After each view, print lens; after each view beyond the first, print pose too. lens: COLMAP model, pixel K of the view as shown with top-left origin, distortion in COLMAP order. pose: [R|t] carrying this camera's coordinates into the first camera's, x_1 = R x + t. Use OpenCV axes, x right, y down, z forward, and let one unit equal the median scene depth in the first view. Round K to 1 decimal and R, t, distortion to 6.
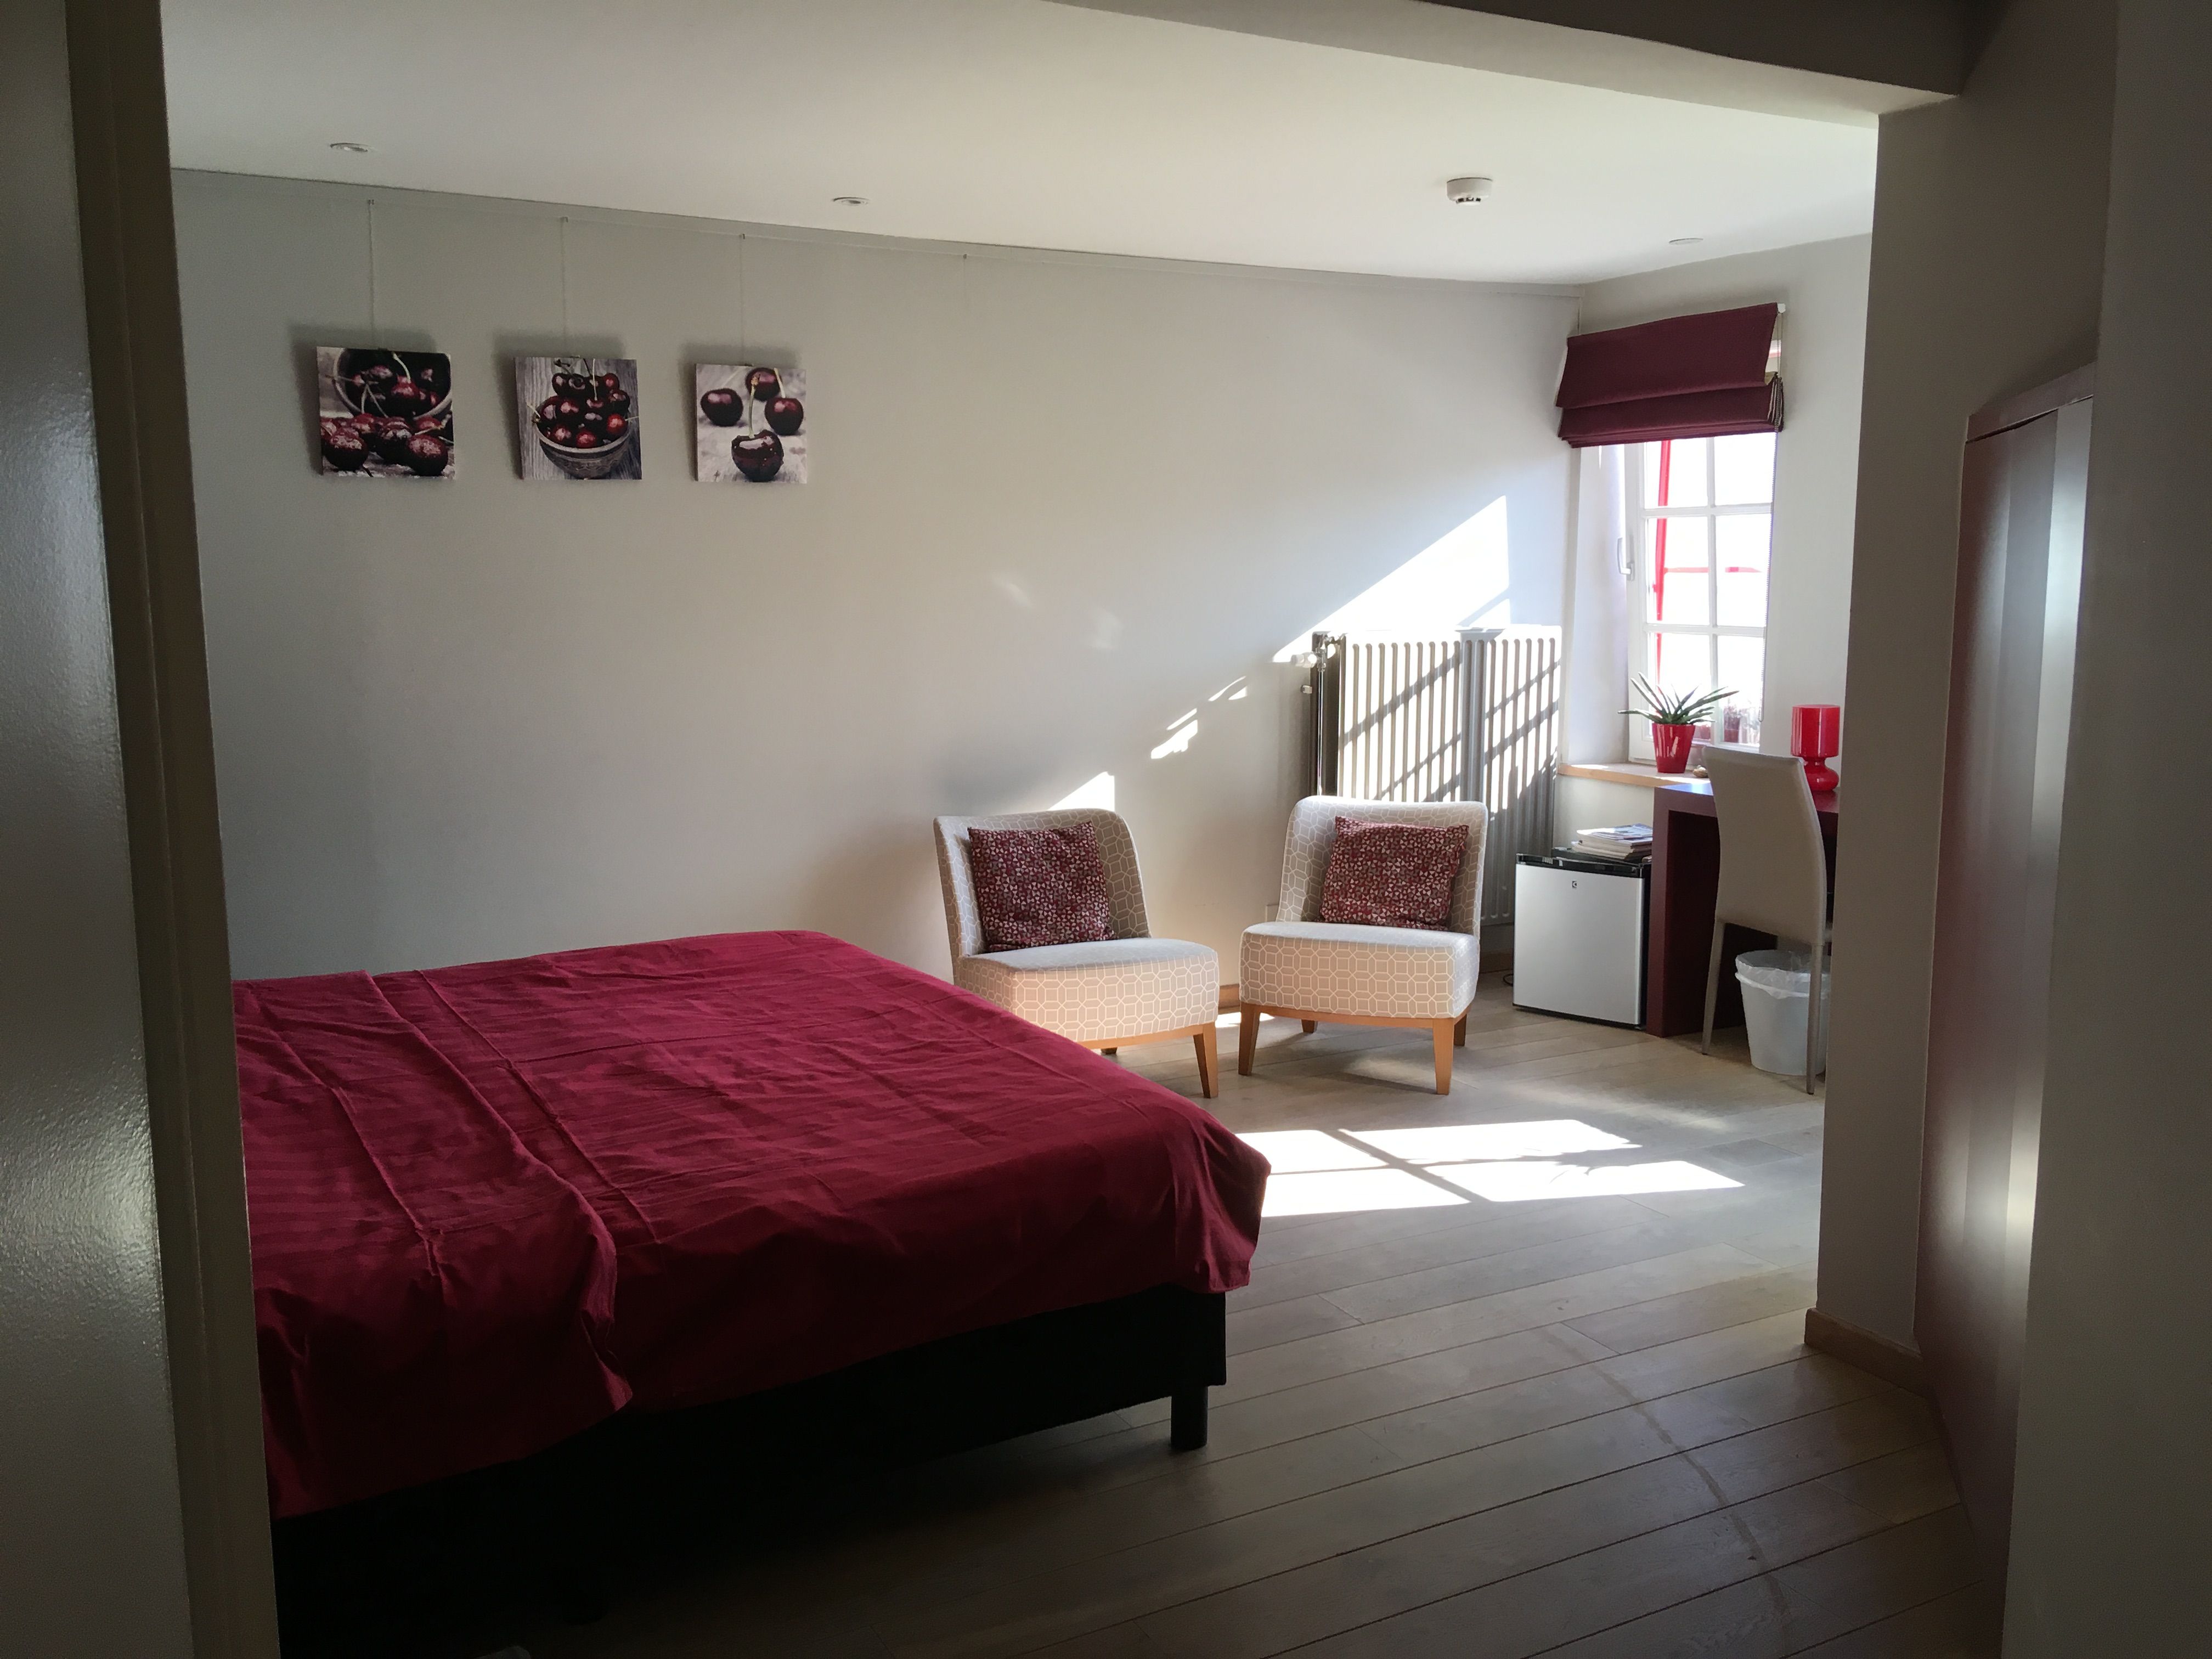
lens RADIAL K [[1848.5, 0, 1116.0], [0, 1848.5, 824.8], [0, 0, 1]] dist [0.114516, -0.165771]
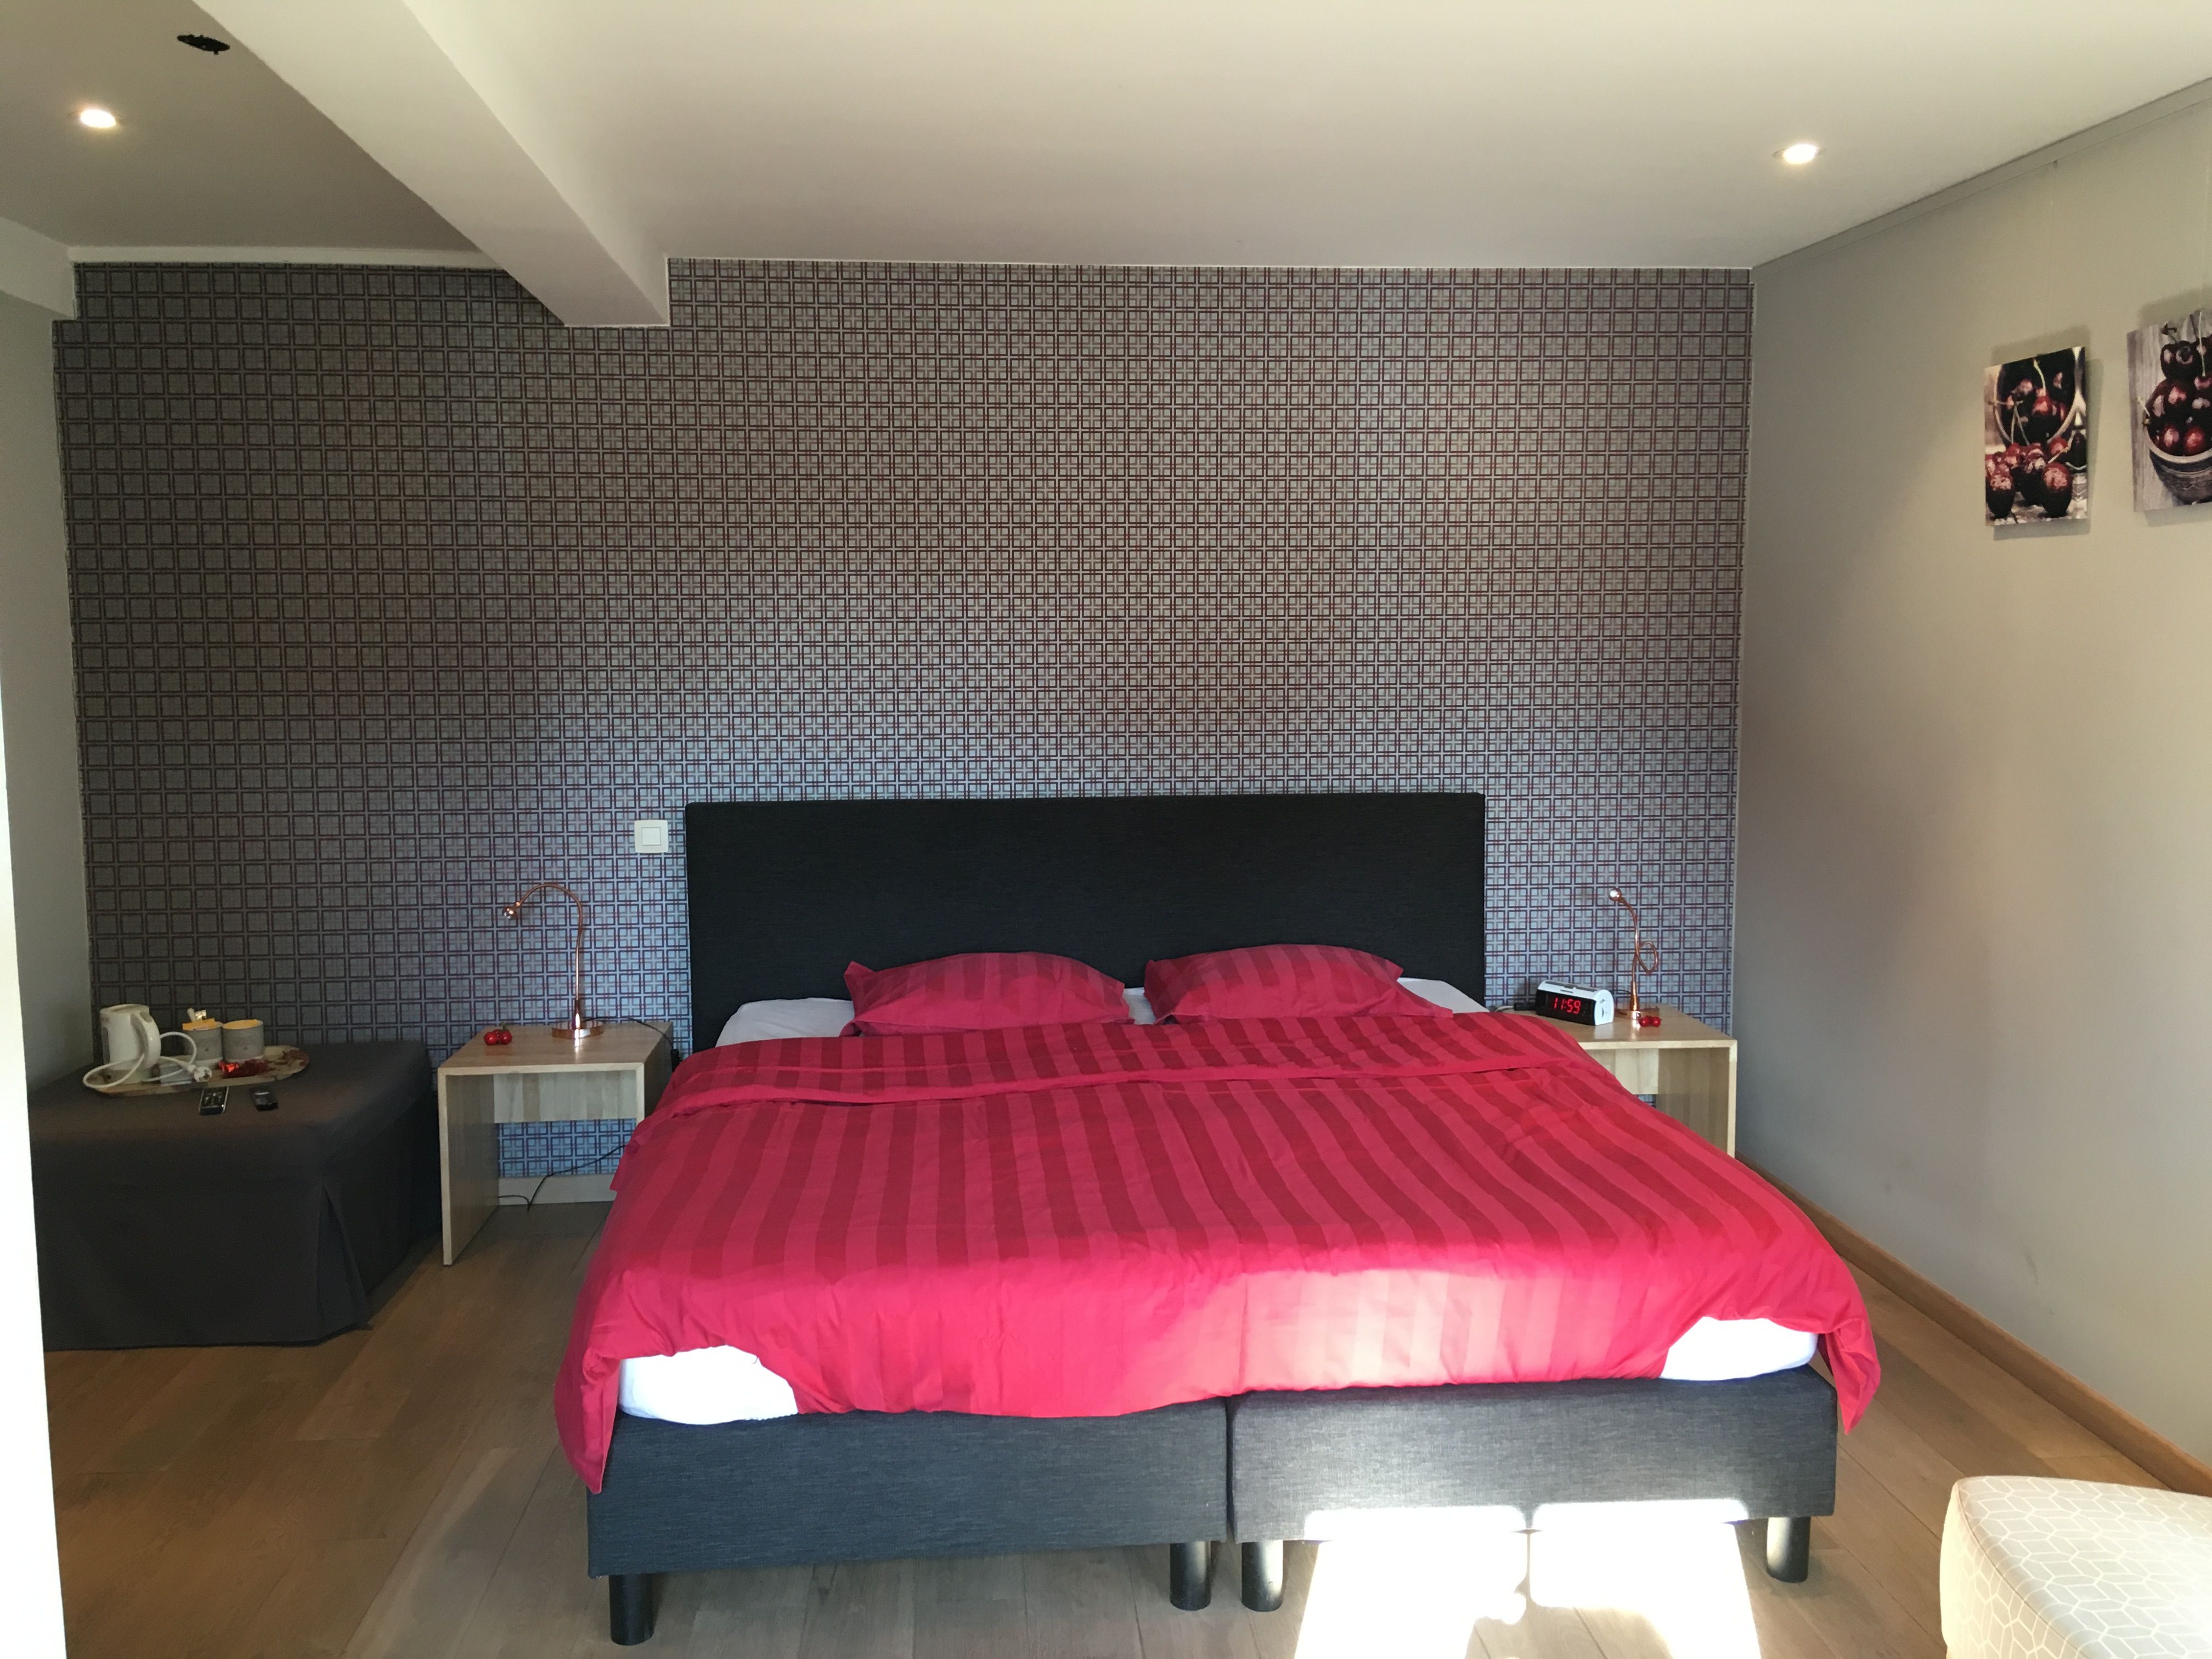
lens RADIAL K [[1848.5, 0, 1113.3], [0, 1848.5, 825.3], [0, 0, 1]] dist [0.114516, -0.165771]
pose [[-0.412399, 0.102754, -0.905190, 0.435980], [-0.129180, 0.976983, 0.169757, -0.134051], [0.901798, 0.186940, -0.389633, 0.902074]]
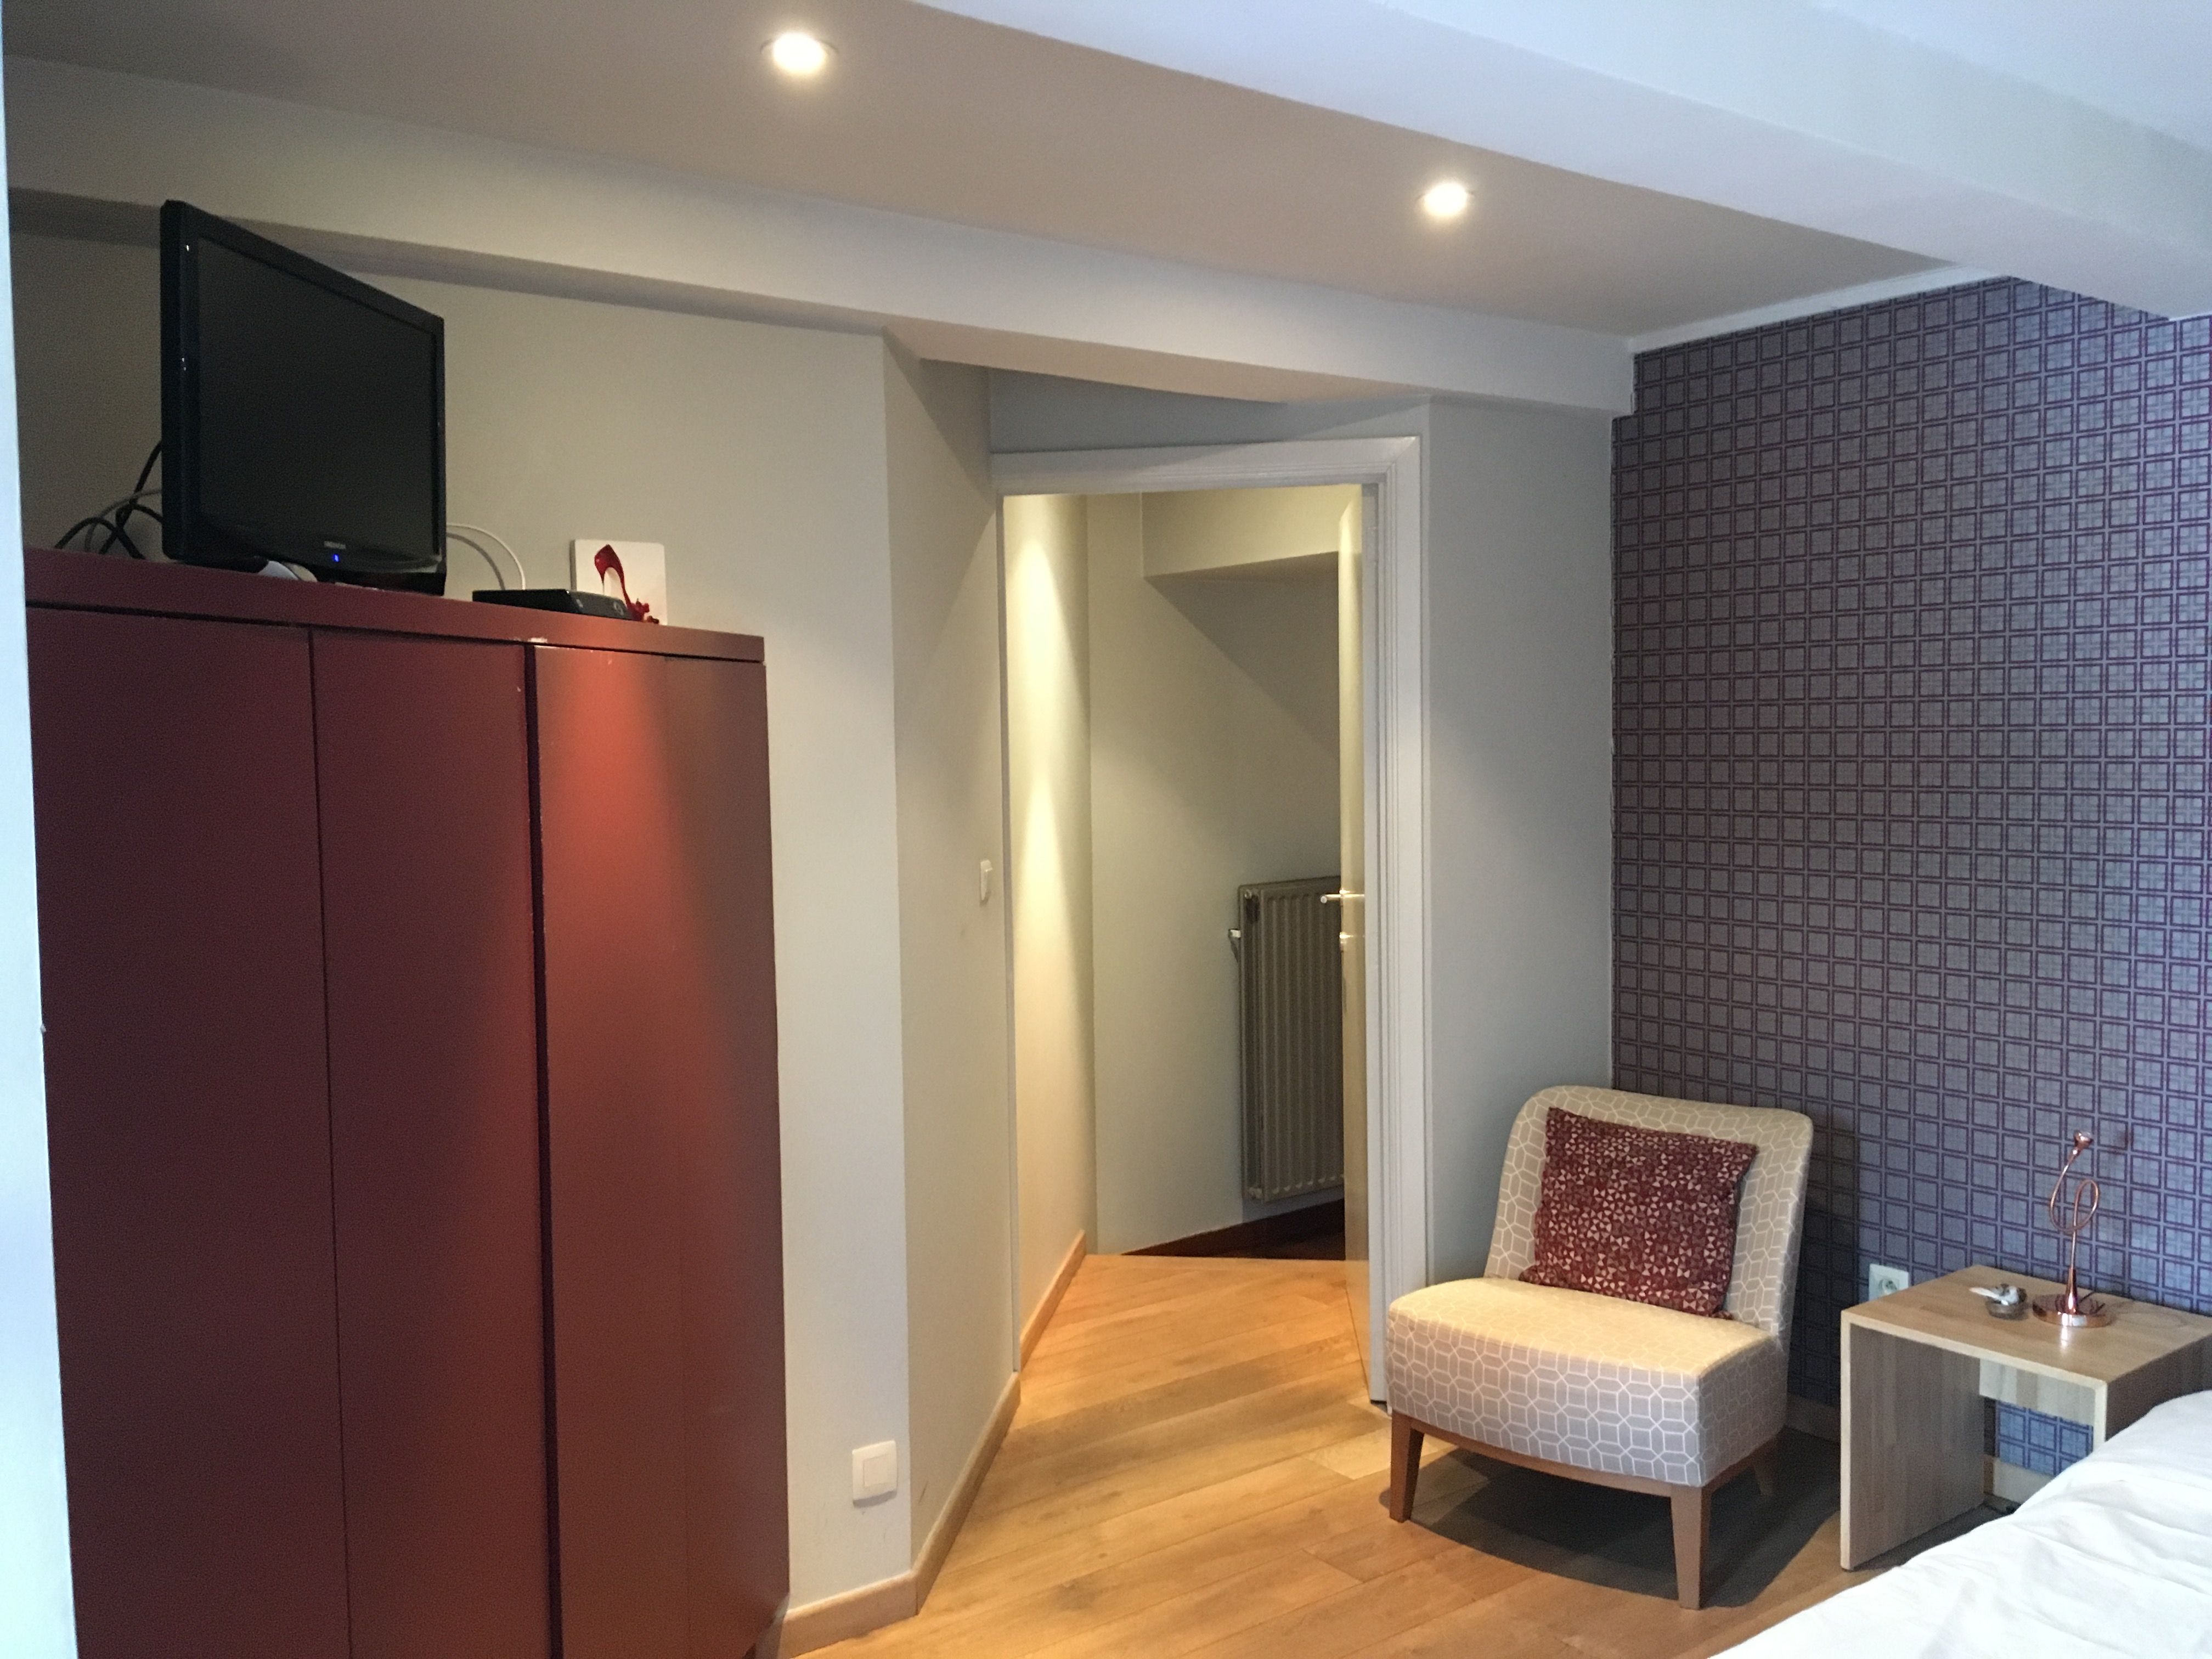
lens RADIAL K [[1879.2, 0, 1103.7], [0, 1879.2, 813.5], [0, 0, 1]] dist [0.075548, -0.050223]
pose [[-0.991027, 0.028869, -0.130508, 0.159525], [0.002451, 0.980159, 0.198199, -0.146560], [0.133641, 0.196101, -0.971434, 0.894320]]
